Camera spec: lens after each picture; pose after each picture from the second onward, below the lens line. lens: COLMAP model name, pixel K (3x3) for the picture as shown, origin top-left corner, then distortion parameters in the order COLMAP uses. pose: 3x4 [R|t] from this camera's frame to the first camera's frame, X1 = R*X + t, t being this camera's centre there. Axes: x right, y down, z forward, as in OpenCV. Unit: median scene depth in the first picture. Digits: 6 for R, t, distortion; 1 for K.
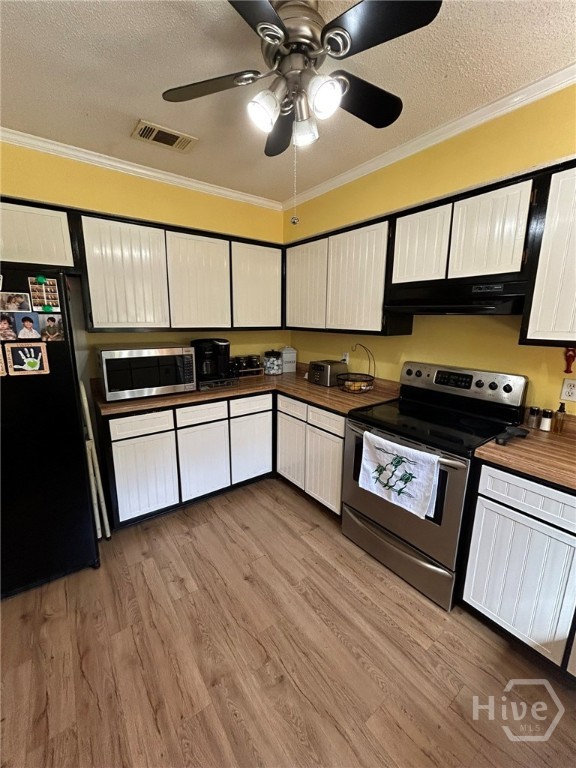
lens RADIAL K [[310.2, 0, 289.0], [0, 310.2, 381.1], [0, 0, 1]] dist [0.000778, 0.000042]
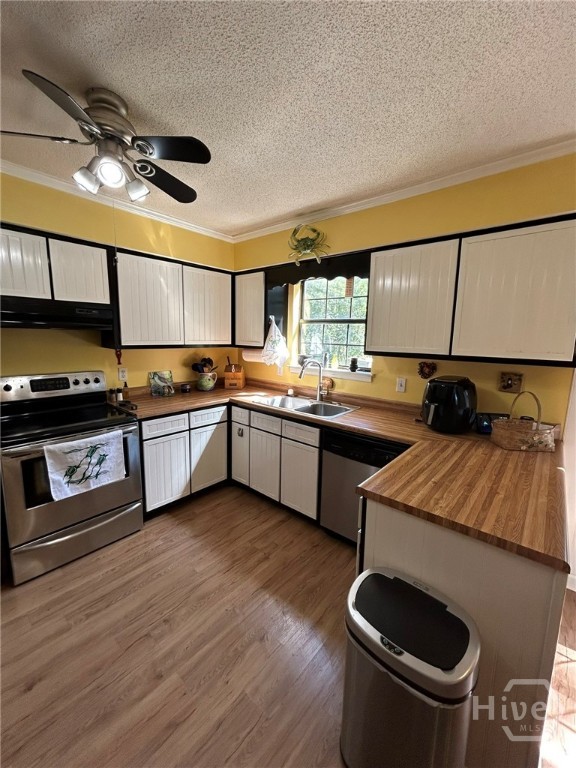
lens RADIAL K [[310.2, 0, 289.0], [0, 310.2, 381.1], [0, 0, 1]] dist [0.000778, 0.000042]
pose [[-0.215214, -0.154352, 0.964292, -0.961533], [0.175827, 0.965169, 0.193734, -0.105903], [-0.960608, 0.211243, -0.180579, 0.439694]]
